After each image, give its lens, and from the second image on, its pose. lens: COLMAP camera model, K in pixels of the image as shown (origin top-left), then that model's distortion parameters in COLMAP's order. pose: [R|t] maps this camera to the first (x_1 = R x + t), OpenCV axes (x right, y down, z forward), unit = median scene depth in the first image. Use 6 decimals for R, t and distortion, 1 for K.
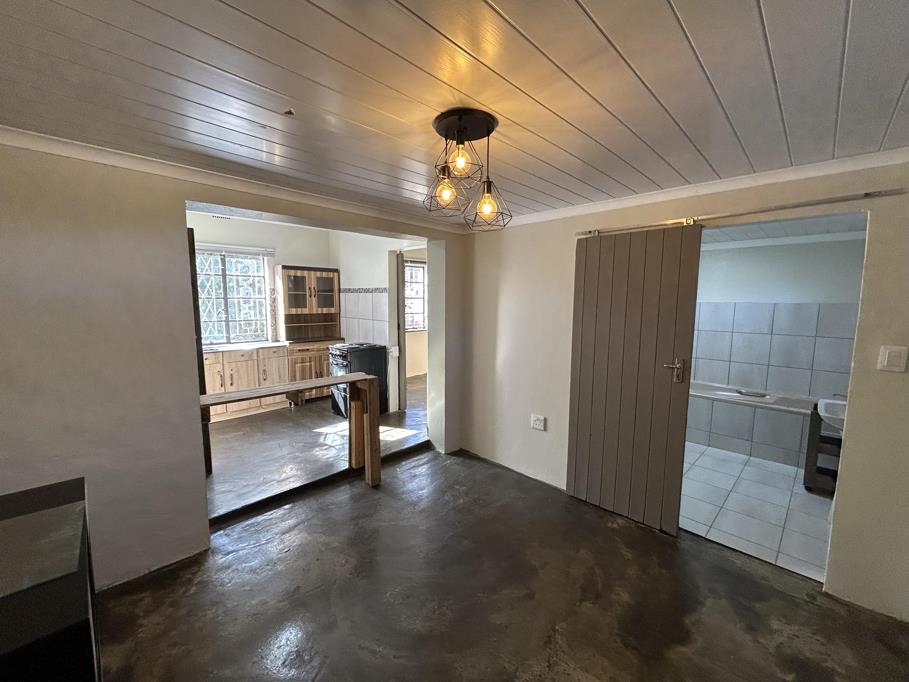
lens RADIAL K [[368.2, 0, 459.7], [0, 368.2, 336.8], [0, 0, 1]] dist [-0.002145, 0.000515]
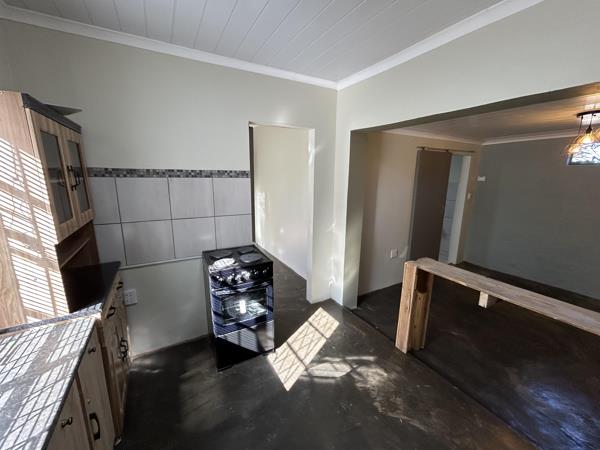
lens RADIAL K [[243.1, 0, 298.5], [0, 243.1, 223.5], [0, 0, 1]] dist [-0.002145, 0.000515]
pose [[0.279532, -0.204164, 0.938178, -0.653385], [0.085119, 0.978553, 0.187589, -0.111034], [-0.956356, 0.027420, 0.290916, 0.745680]]
